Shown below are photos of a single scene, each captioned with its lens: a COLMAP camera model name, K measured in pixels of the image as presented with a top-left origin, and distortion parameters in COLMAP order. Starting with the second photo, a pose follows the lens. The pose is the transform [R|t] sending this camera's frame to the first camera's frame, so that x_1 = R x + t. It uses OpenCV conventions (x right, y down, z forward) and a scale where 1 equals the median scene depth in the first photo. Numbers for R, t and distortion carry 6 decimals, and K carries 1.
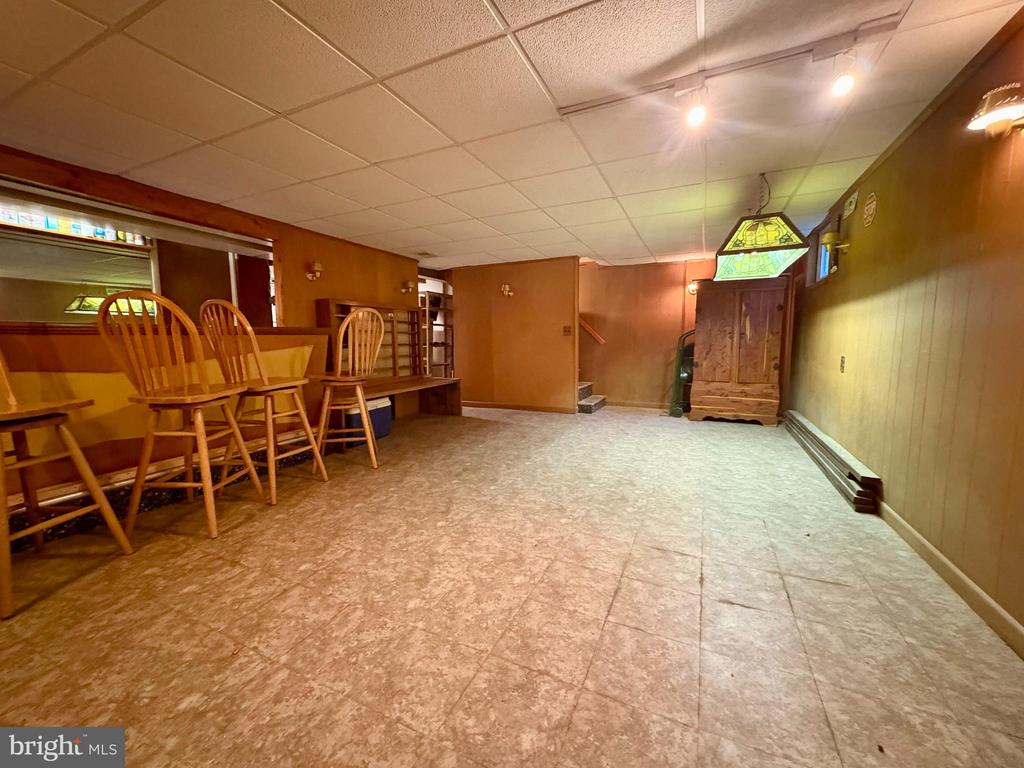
lens RADIAL K [[408.4, 0, 512.0], [0, 408.4, 384.0], [0, 0, 1]] dist [-0.000494, -0.000071]
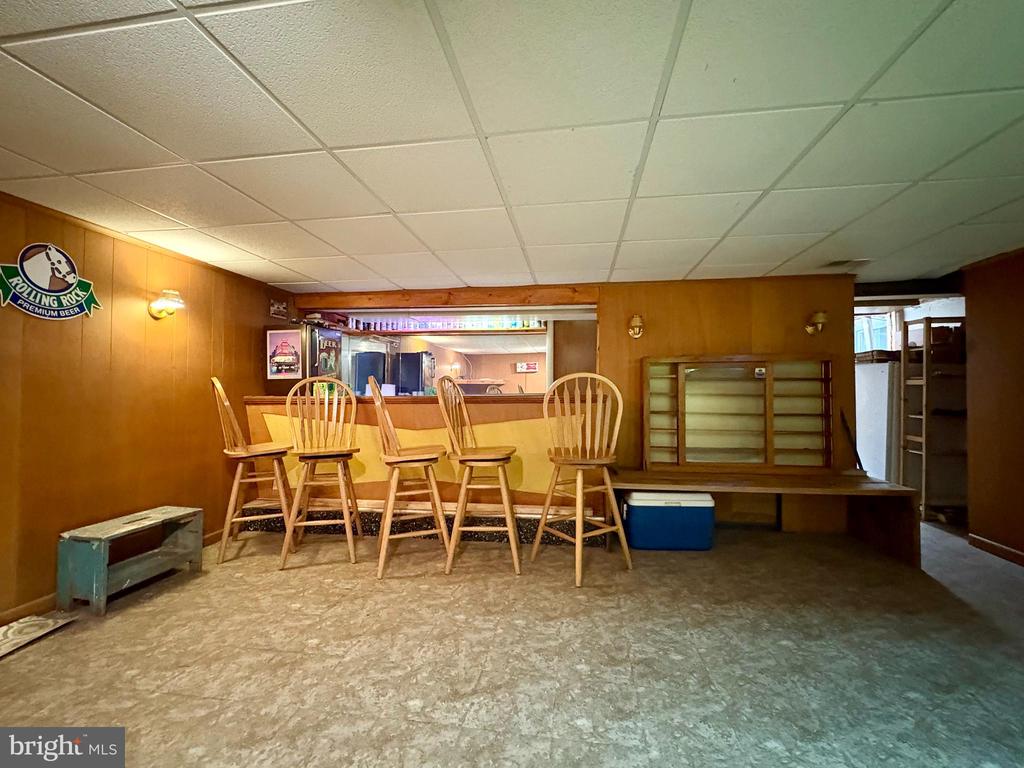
lens RADIAL K [[432.5, 0, 511.9], [0, 432.5, 374.0], [0, 0, 1]] dist [-0.000830, -0.000206]
pose [[0.283966, -0.042308, -0.957901, 0.417591], [-0.107502, 0.991322, -0.075653, -0.106154], [0.952789, 0.124459, 0.276953, 0.682889]]
